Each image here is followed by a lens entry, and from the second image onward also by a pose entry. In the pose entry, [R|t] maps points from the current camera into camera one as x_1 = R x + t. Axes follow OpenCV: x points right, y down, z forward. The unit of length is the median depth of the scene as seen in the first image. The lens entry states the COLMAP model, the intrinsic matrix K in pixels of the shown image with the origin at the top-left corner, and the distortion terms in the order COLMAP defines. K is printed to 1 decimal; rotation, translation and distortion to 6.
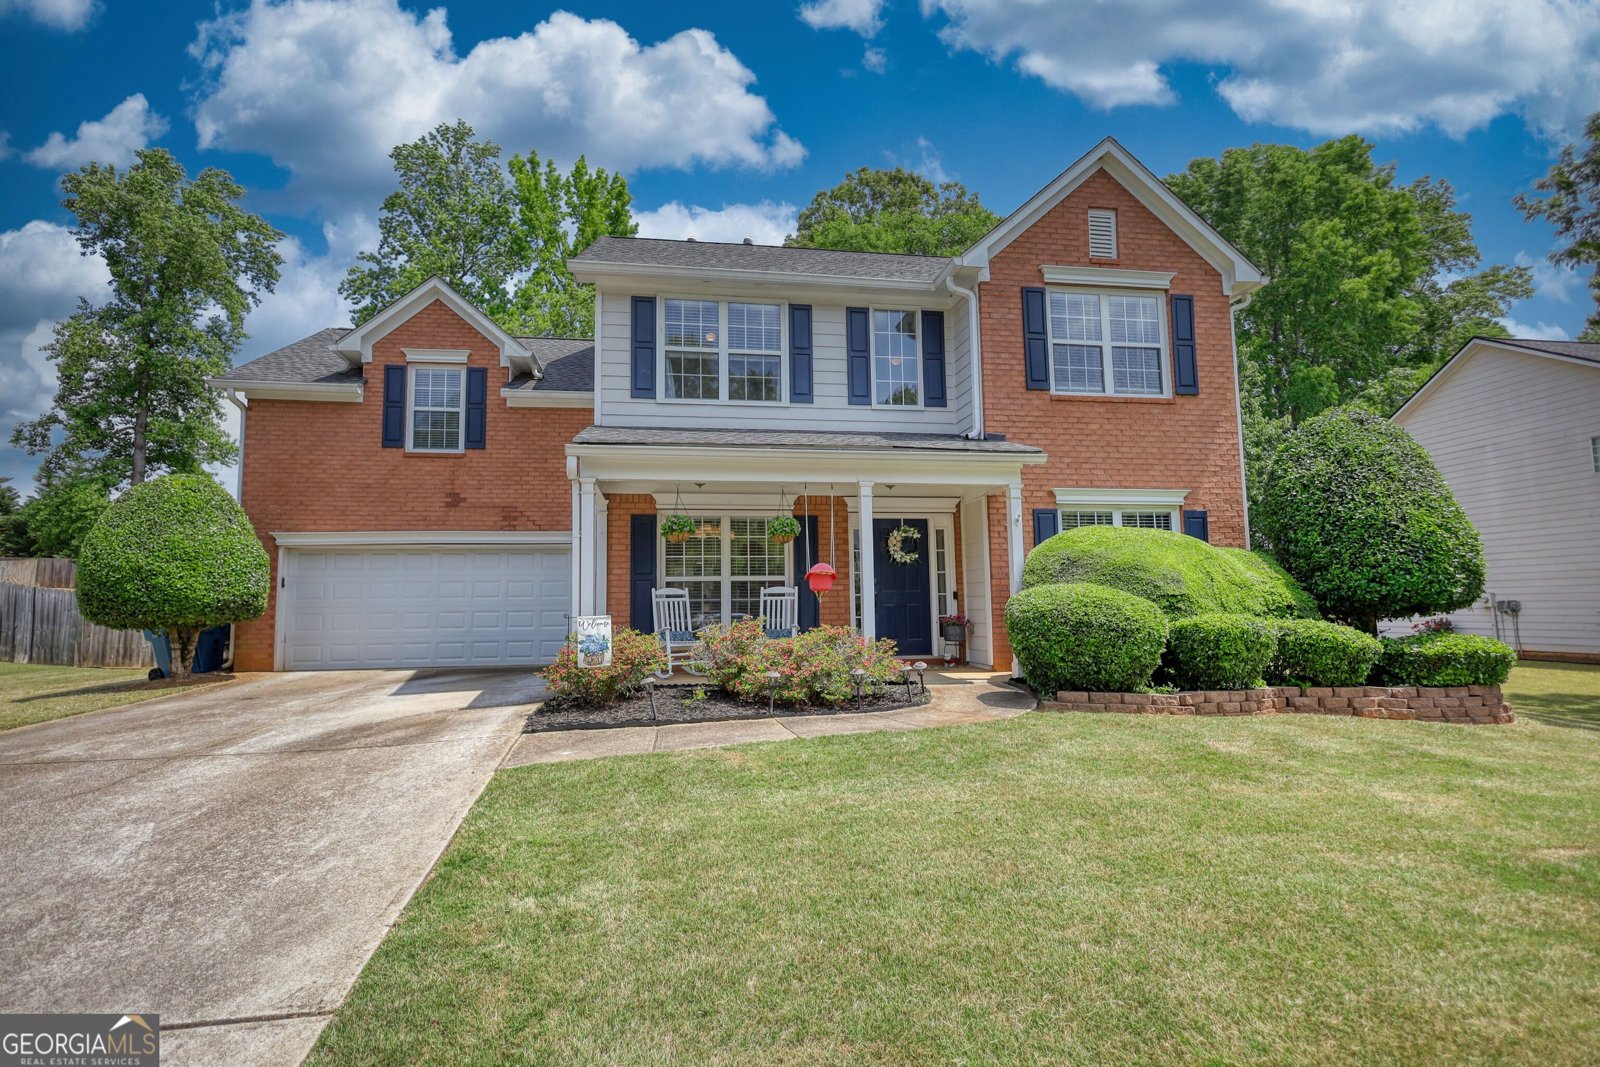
lens RADIAL K [[755.3, 0, 780.9], [0, 755.3, 539.5], [0, 0, 1]] dist [0.004125, -0.000540]
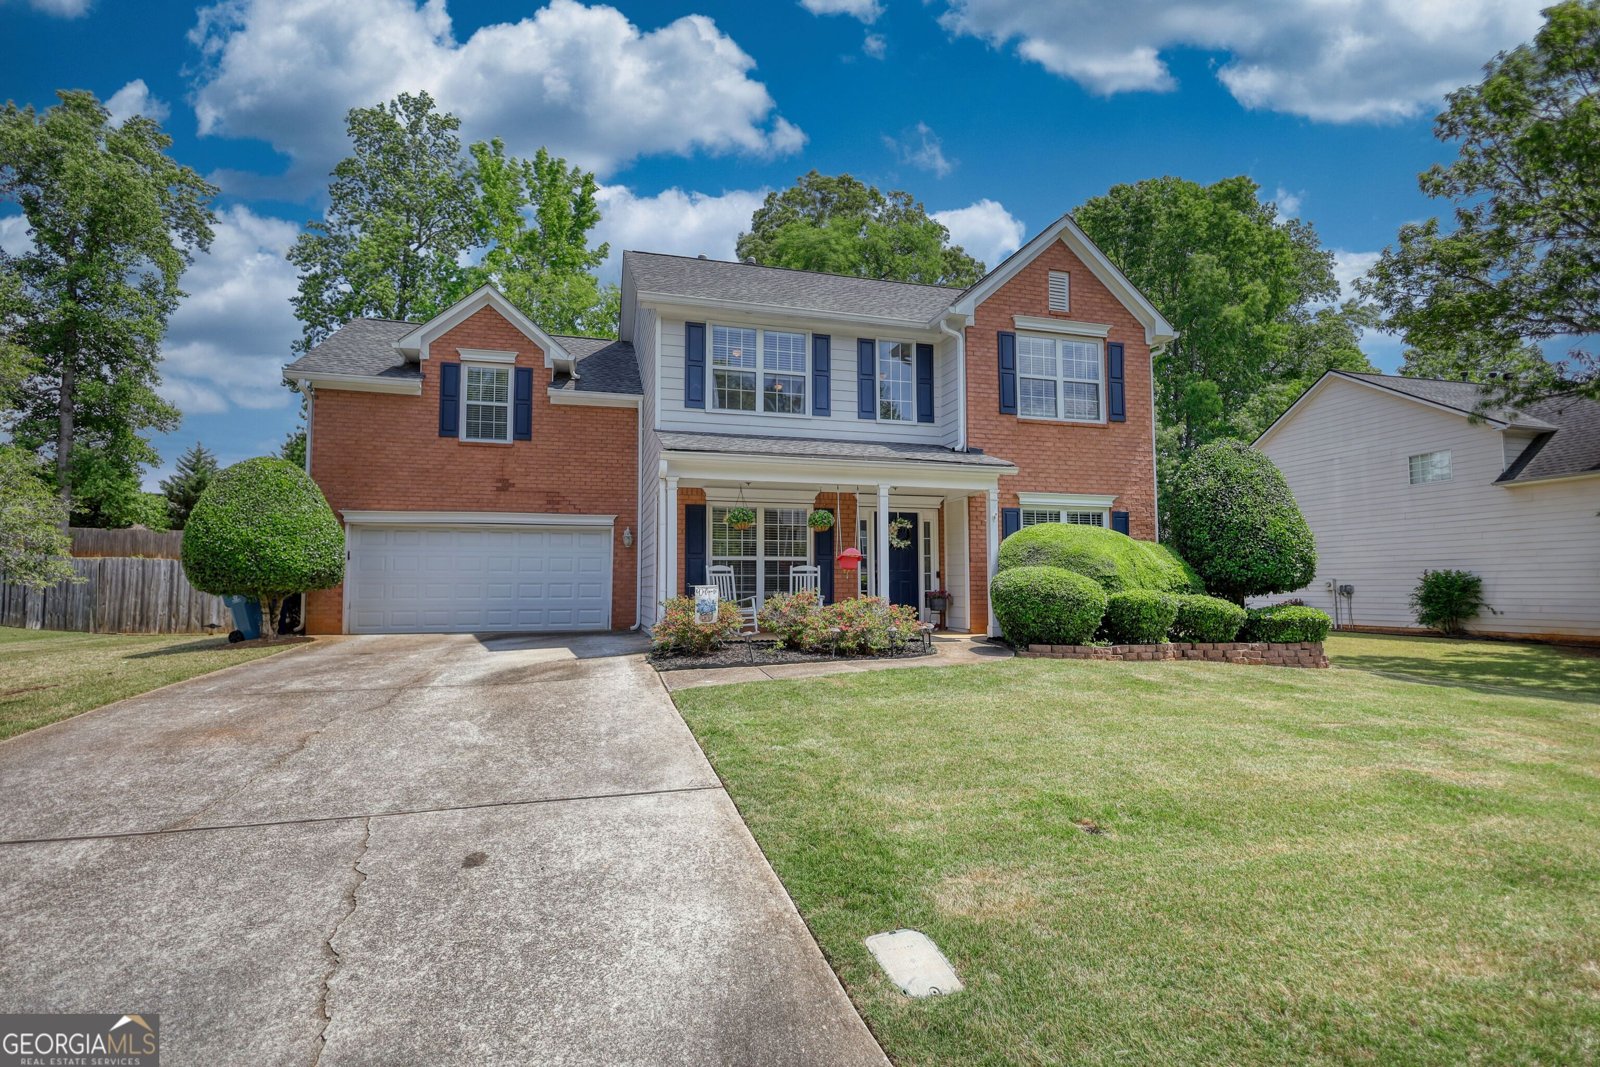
lens RADIAL K [[755.3, 0, 796.0], [0, 755.3, 542.4], [0, 0, 1]] dist [0.004125, -0.000540]
pose [[0.992239, 0.018337, 0.122986, -0.162233], [-0.022205, 0.999299, 0.030150, -0.012110], [-0.122346, -0.032647, 0.991950, -0.219517]]
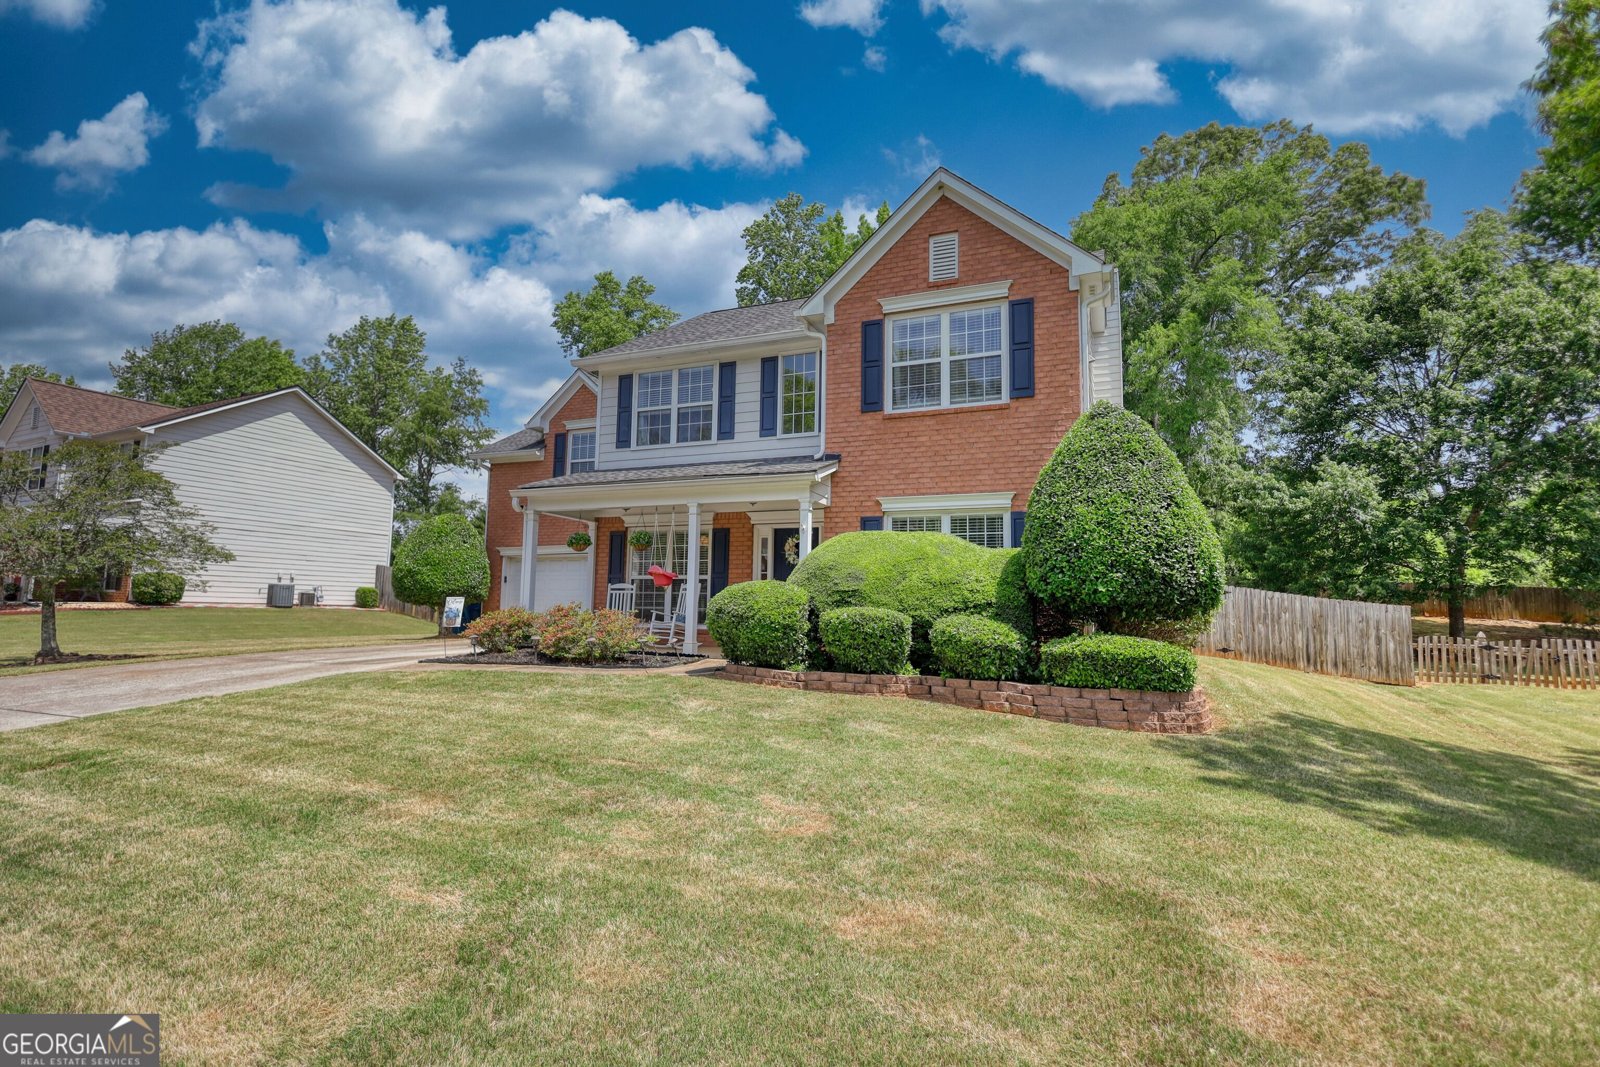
lens RADIAL K [[755.3, 0, 814.3], [0, 755.3, 542.9], [0, 0, 1]] dist [0.004125, -0.000540]
pose [[0.854925, -0.020316, -0.518354, 0.823109], [0.020252, 0.999778, -0.005782, 0.003844], [0.518357, -0.005554, 0.855147, -0.014229]]
